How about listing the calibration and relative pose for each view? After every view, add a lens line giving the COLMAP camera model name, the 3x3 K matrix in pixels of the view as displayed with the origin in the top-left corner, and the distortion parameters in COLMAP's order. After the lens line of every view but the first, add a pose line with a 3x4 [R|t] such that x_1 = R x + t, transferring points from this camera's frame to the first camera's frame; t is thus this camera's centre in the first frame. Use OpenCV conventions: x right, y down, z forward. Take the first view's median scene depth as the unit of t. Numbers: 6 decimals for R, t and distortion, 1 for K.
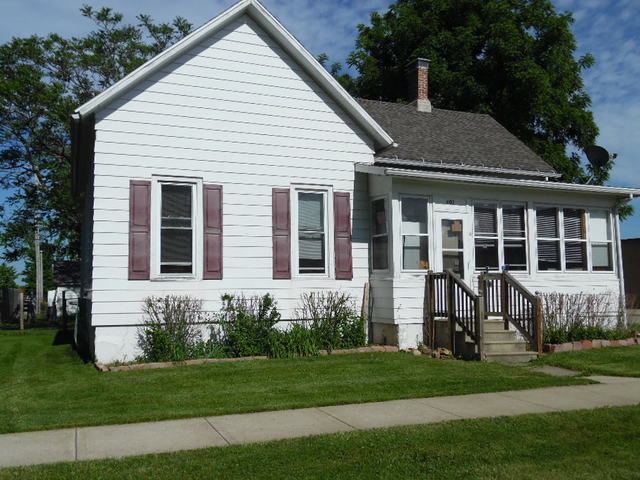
lens RADIAL K [[600.0, 0, 320.6], [0, 600.0, 241.4], [0, 0, 1]] dist [0.009297, 0.000000]
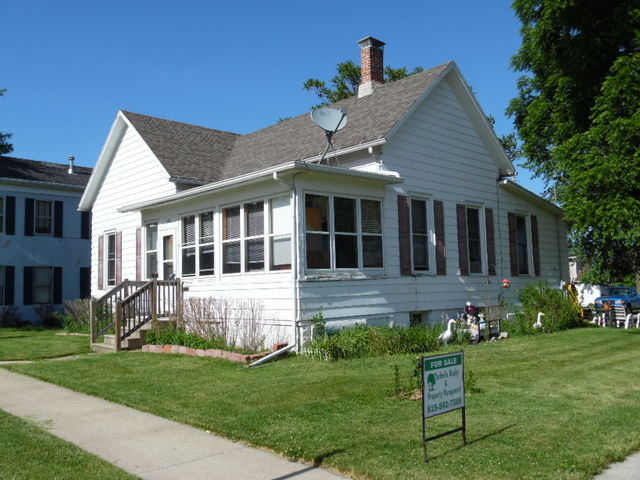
lens RADIAL K [[600.0, 0, 320.8], [0, 600.0, 238.6], [0, 0, 1]] dist [0.009297, 0.000000]
pose [[0.336142, -0.086314, -0.937848, 1.319758], [0.095474, 0.993785, -0.057242, 0.060924], [0.936960, -0.070299, 0.342293, 0.811422]]
